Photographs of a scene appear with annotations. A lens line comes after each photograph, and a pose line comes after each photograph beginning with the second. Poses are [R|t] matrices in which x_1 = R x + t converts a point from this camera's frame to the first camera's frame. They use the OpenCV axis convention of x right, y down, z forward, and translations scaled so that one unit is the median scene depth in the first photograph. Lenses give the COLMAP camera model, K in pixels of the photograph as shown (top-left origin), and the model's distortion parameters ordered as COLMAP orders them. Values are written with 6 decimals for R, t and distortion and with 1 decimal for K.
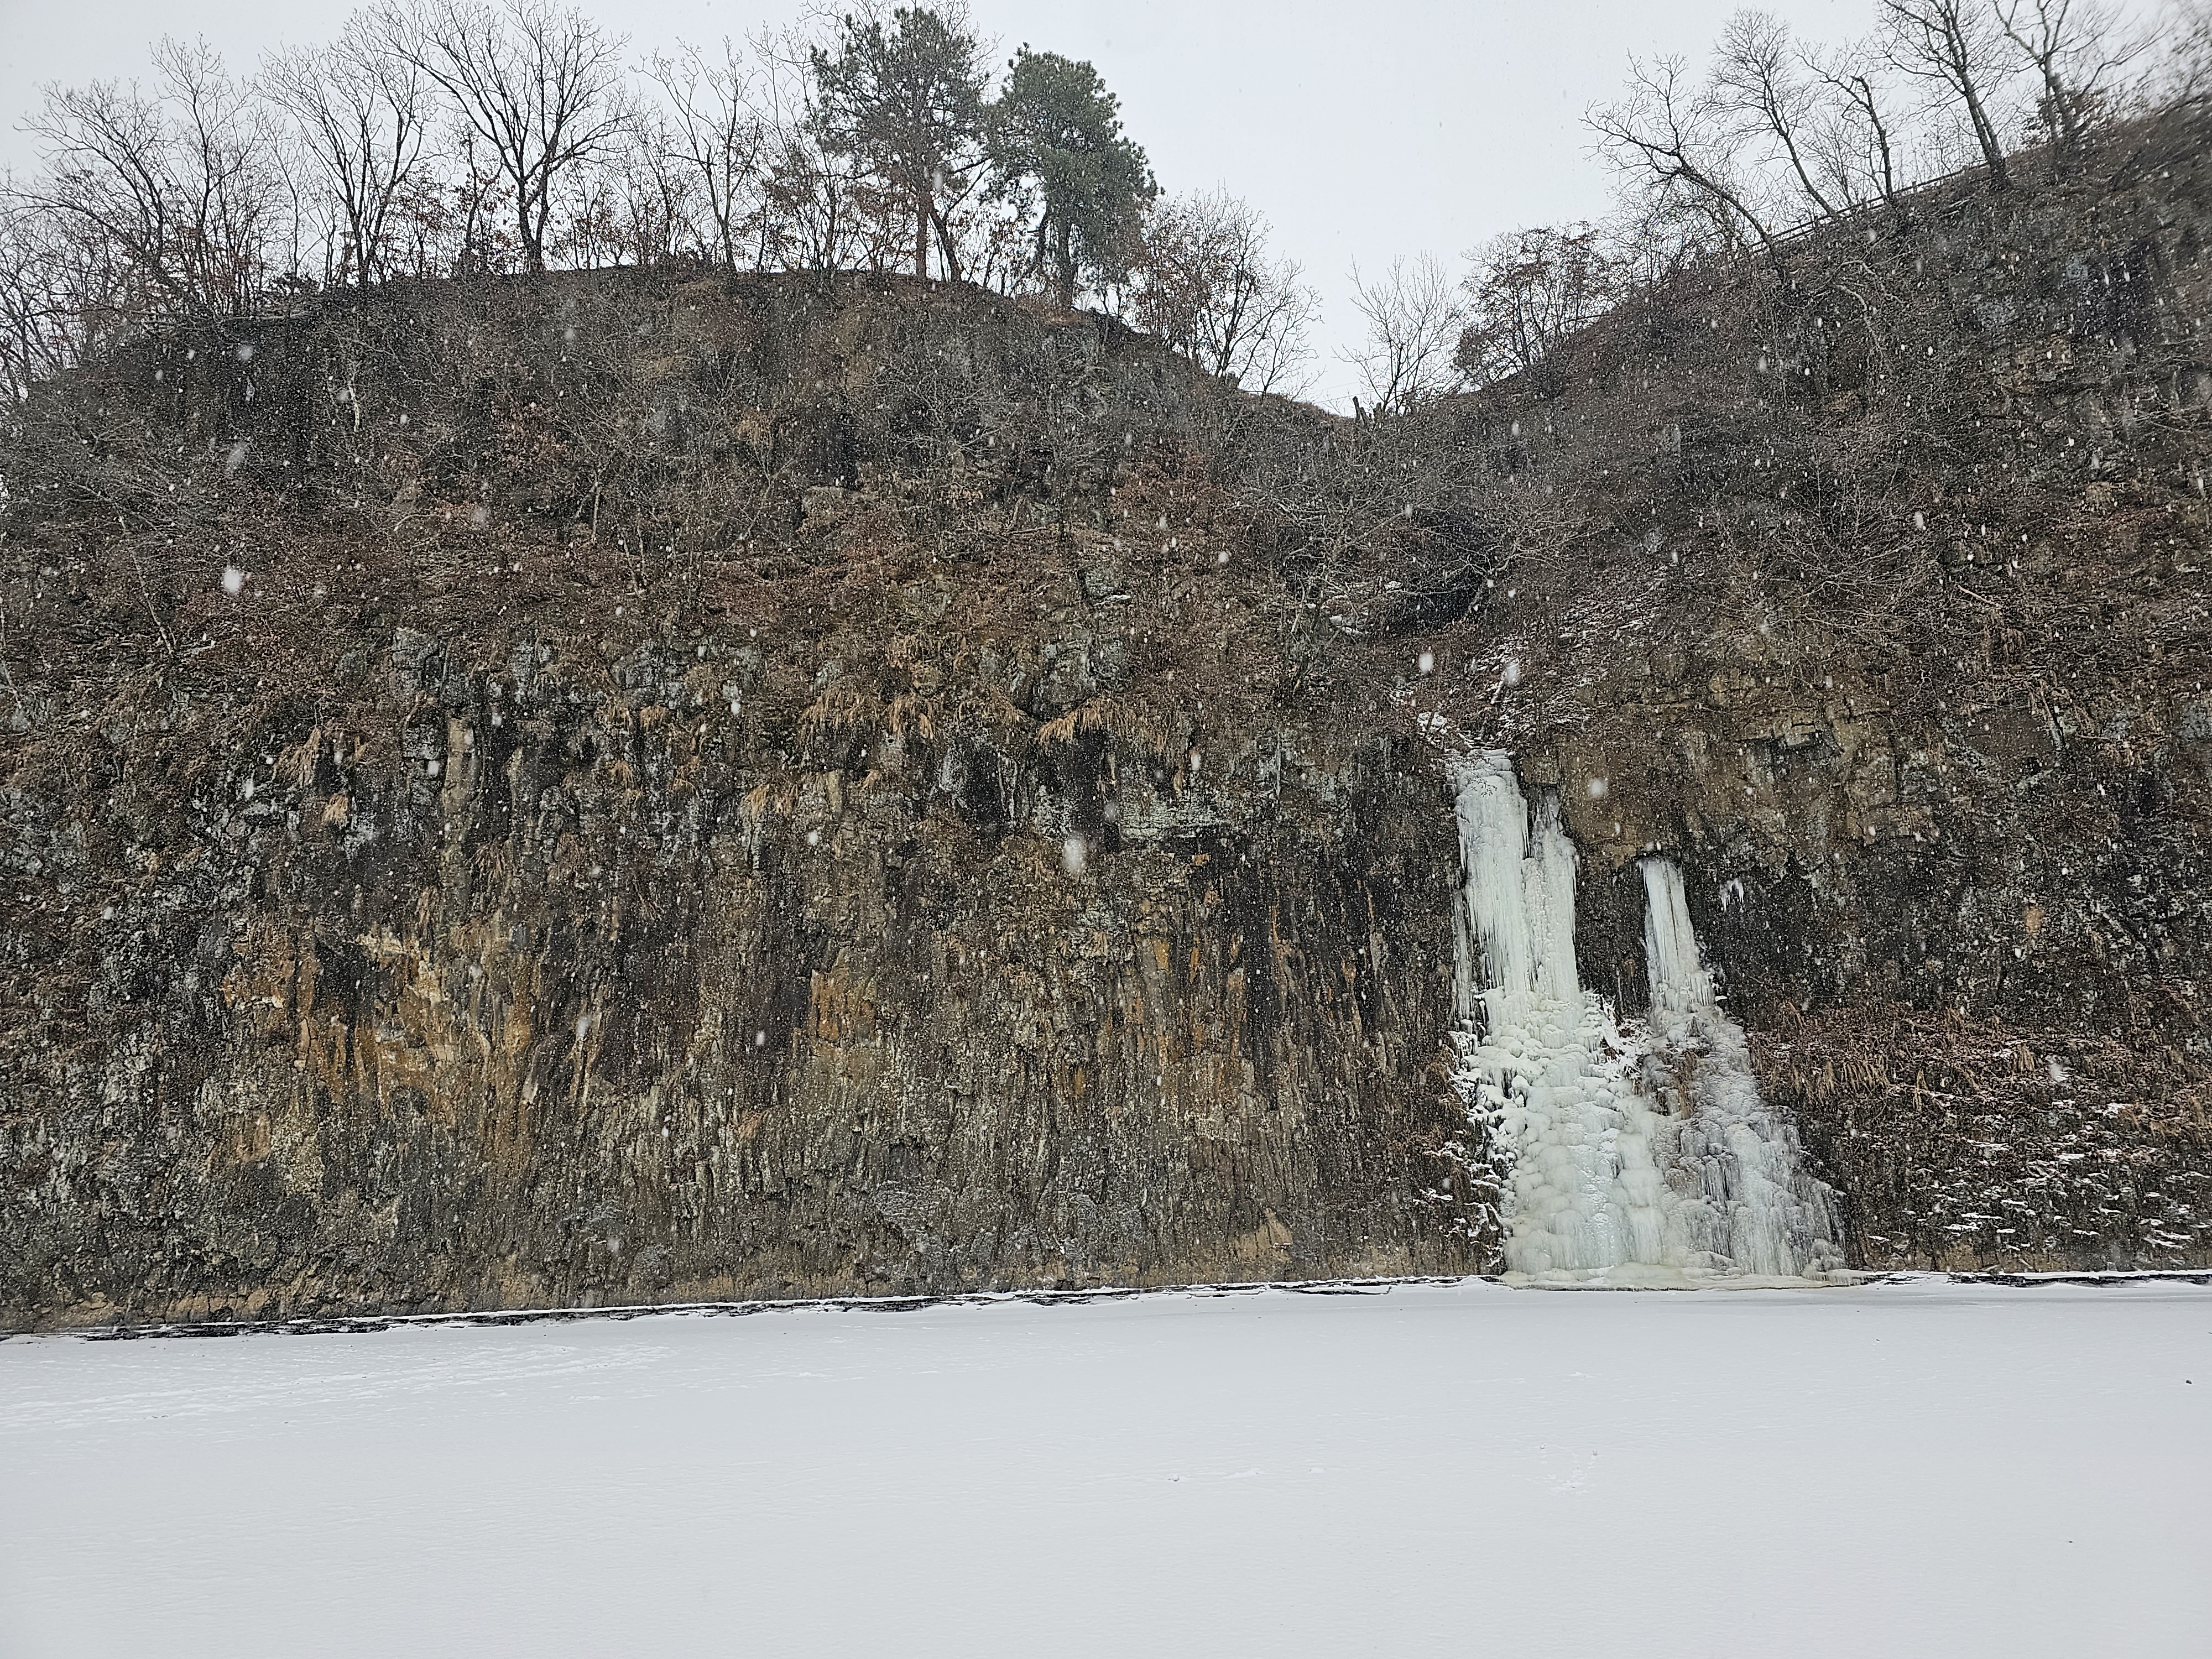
lens RADIAL K [[1497.7, 0, 1106.0], [0, 1497.7, 829.5], [0, 0, 1]] dist [0.090108, -0.089522]
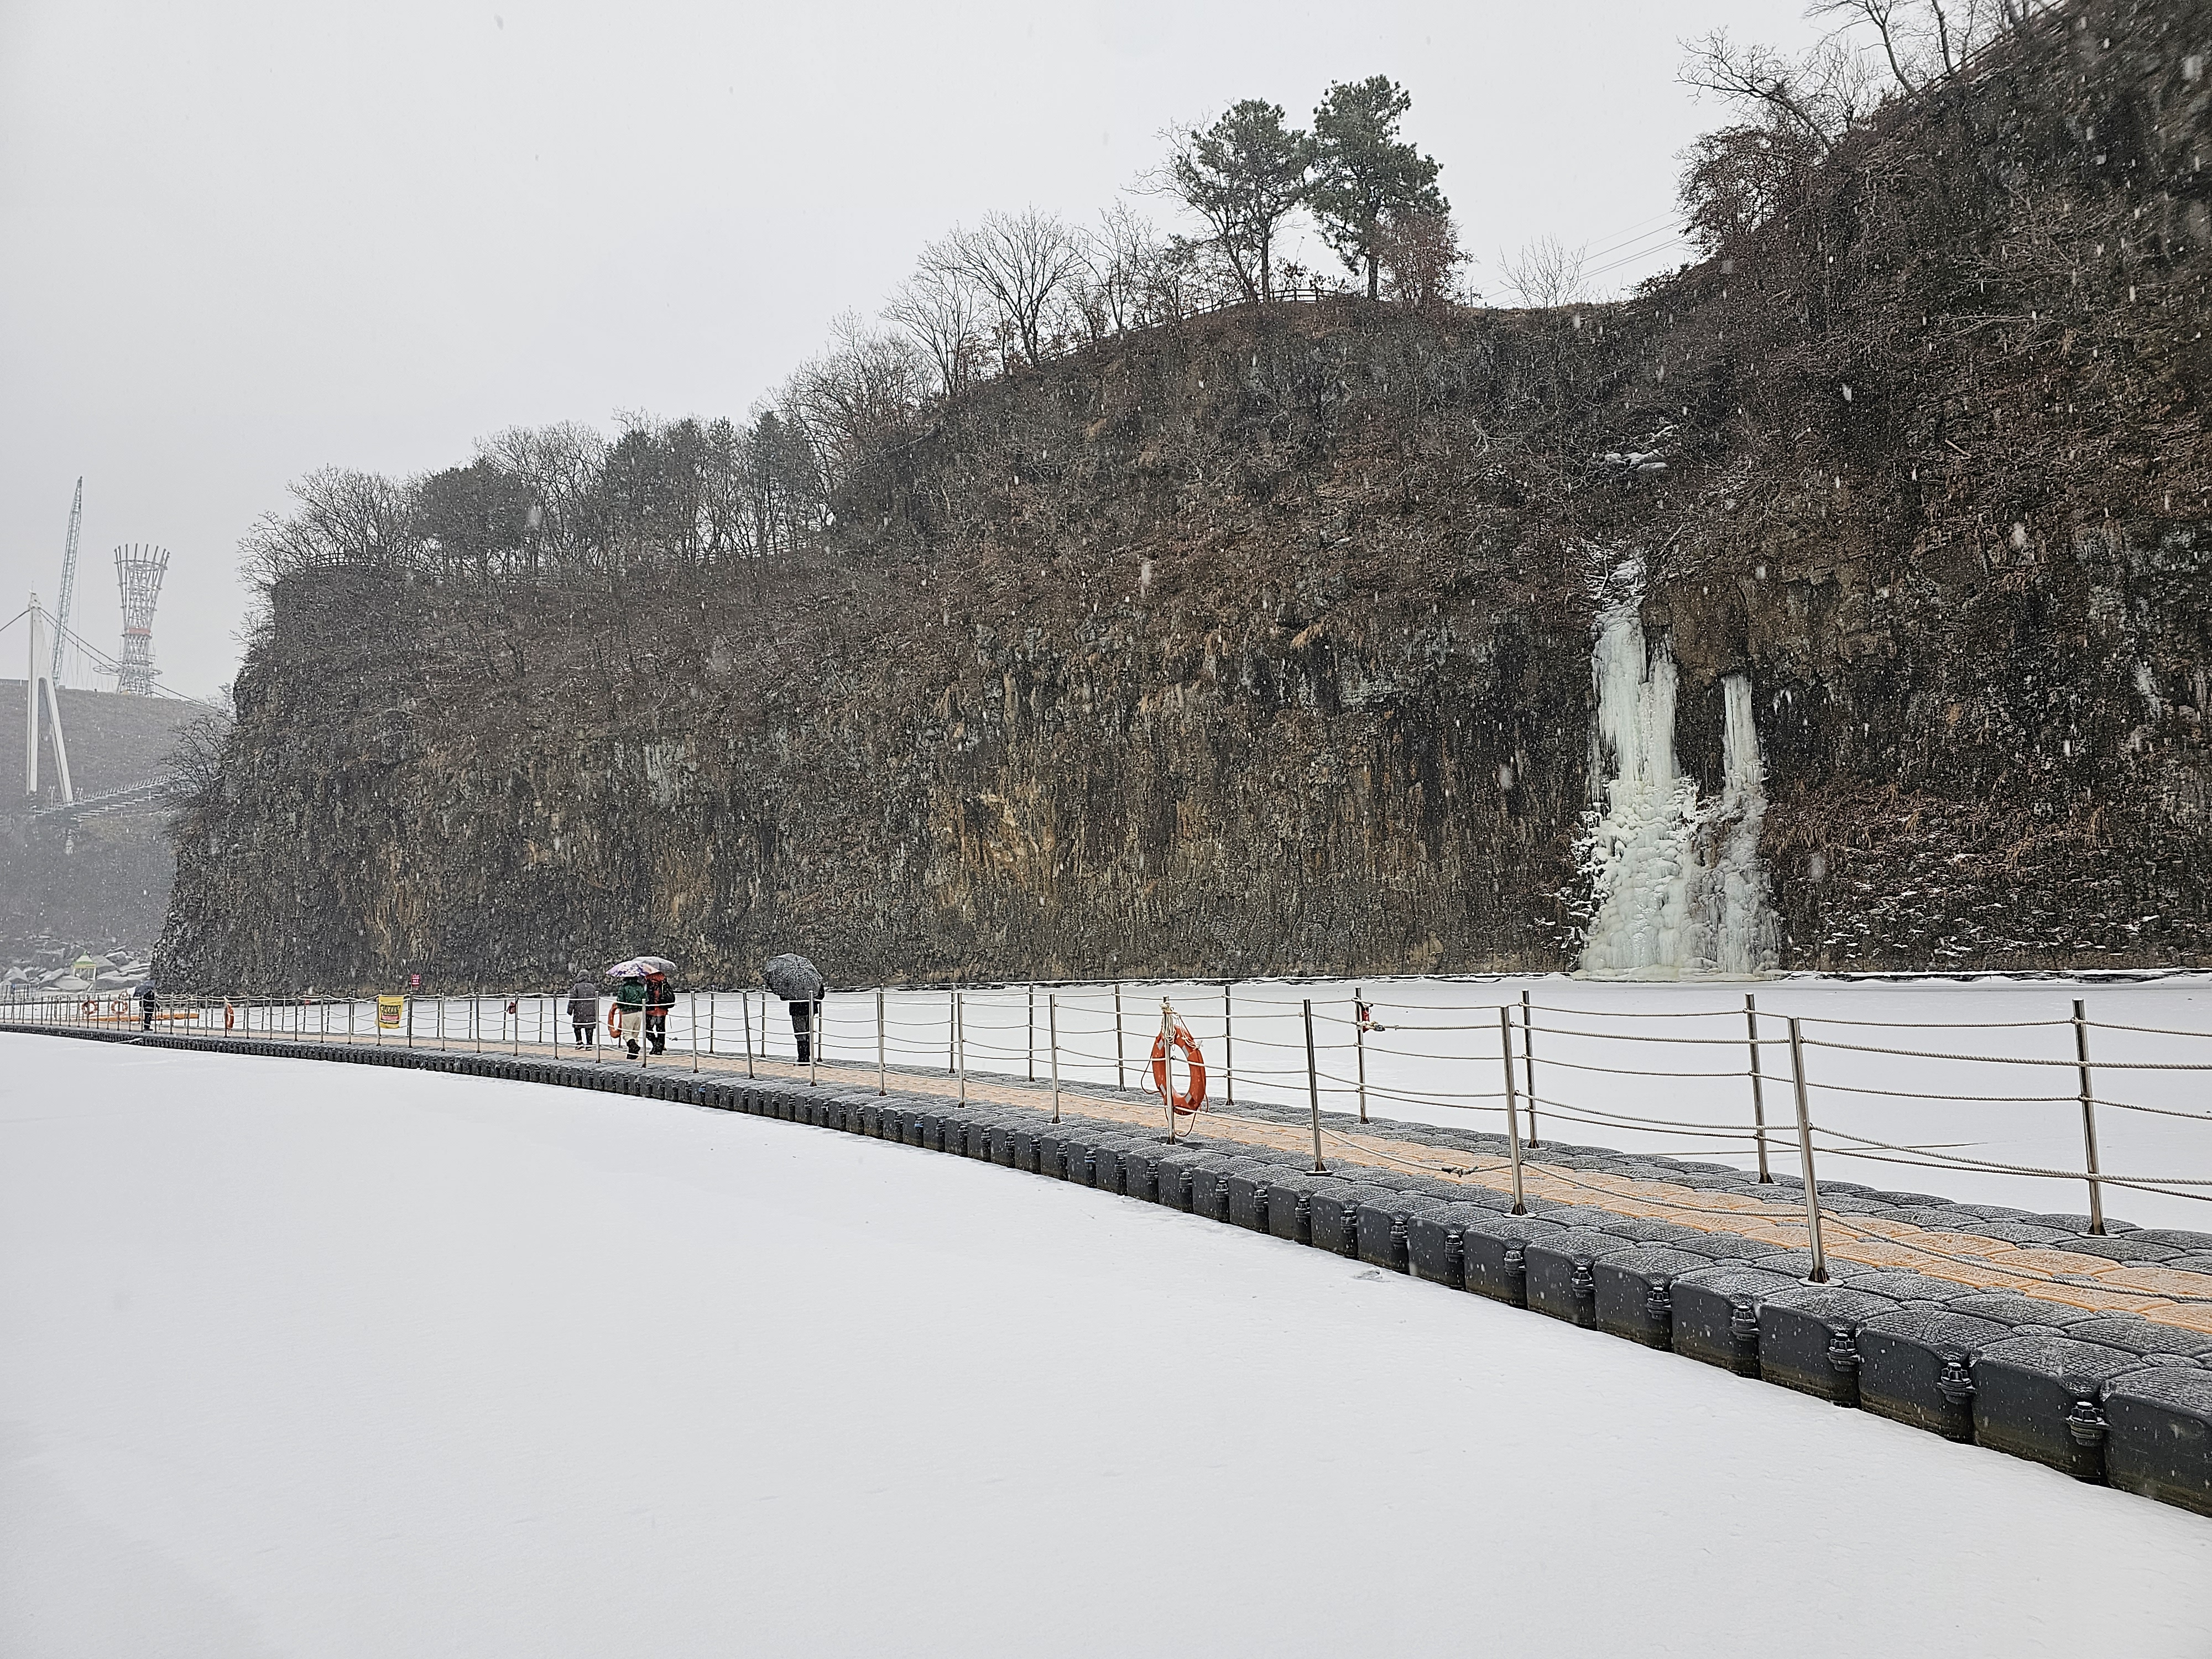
lens RADIAL K [[1497.7, 0, 1106.0], [0, 1497.7, 829.5], [0, 0, 1]] dist [0.090108, -0.089522]
pose [[0.822441, -0.041745, -0.567317, 0.714195], [0.152785, 0.976869, 0.149612, -0.144563], [0.547949, -0.209724, 0.809795, -0.458148]]
